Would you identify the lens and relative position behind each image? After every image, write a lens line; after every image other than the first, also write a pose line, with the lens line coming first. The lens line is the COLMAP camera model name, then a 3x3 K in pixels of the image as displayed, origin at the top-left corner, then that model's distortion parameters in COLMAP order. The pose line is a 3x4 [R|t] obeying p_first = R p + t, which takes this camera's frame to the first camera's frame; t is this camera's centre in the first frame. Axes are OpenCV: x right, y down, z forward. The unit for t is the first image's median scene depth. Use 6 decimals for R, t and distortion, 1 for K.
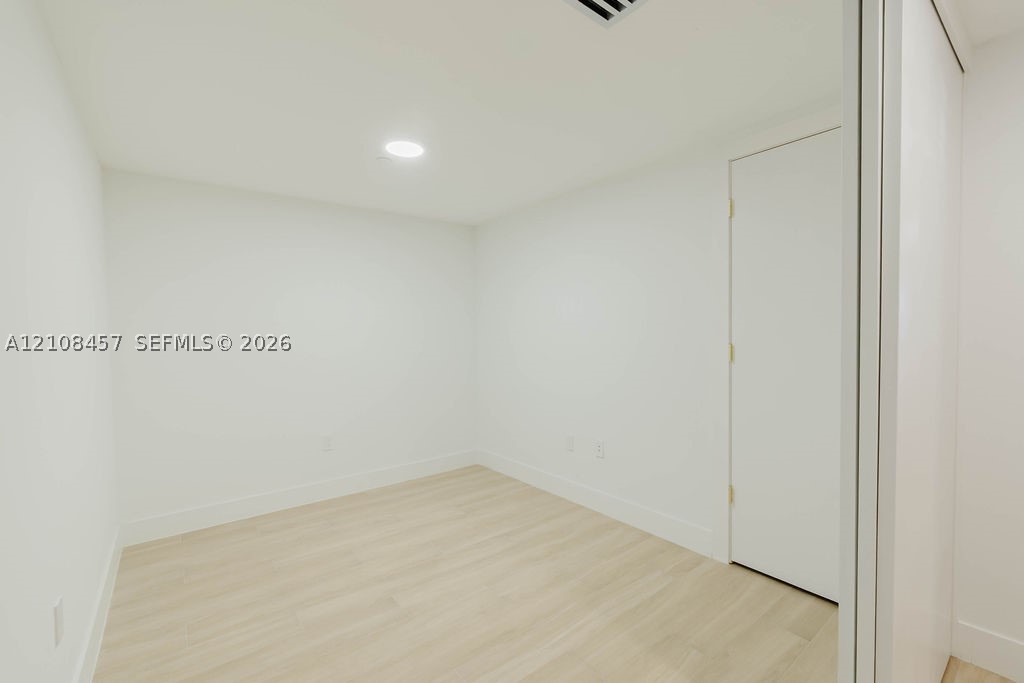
lens RADIAL K [[438.5, 0, 508.3], [0, 438.5, 344.9], [0, 0, 1]] dist [-0.002144, 0.000204]
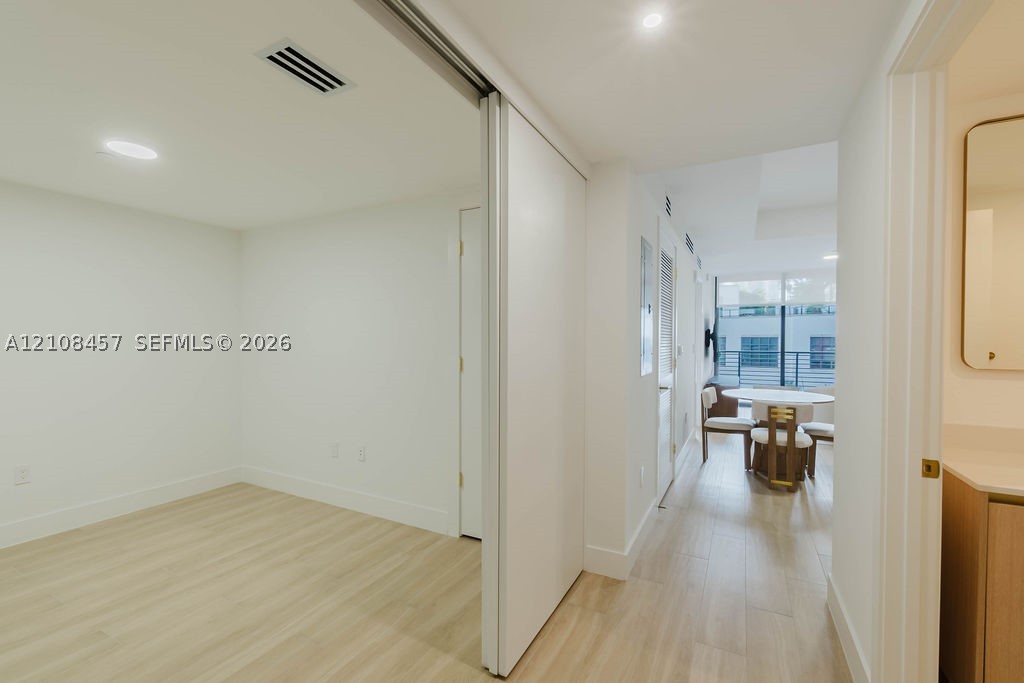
lens RADIAL K [[438.5, 0, 508.3], [0, 438.5, 344.9], [0, 0, 1]] dist [-0.002144, 0.000204]
pose [[0.912701, 0.014736, 0.408362, 0.115761], [-0.006679, 0.999754, -0.021147, -0.010729], [-0.408573, 0.016573, 0.912575, -0.174133]]
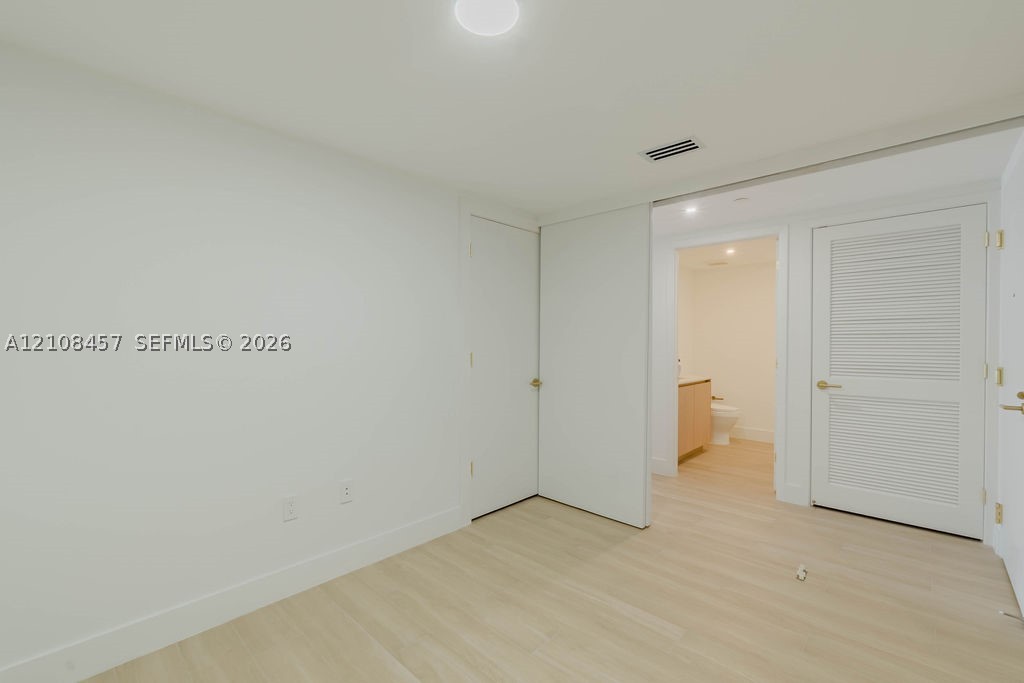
lens RADIAL K [[438.5, 0, 508.3], [0, 438.5, 344.9], [0, 0, 1]] dist [-0.002144, 0.000204]
pose [[-0.152374, 0.007622, 0.988294, -0.758339], [0.032646, 0.999463, -0.002675, -0.016532], [-0.987784, 0.031856, -0.152541, 1.024695]]
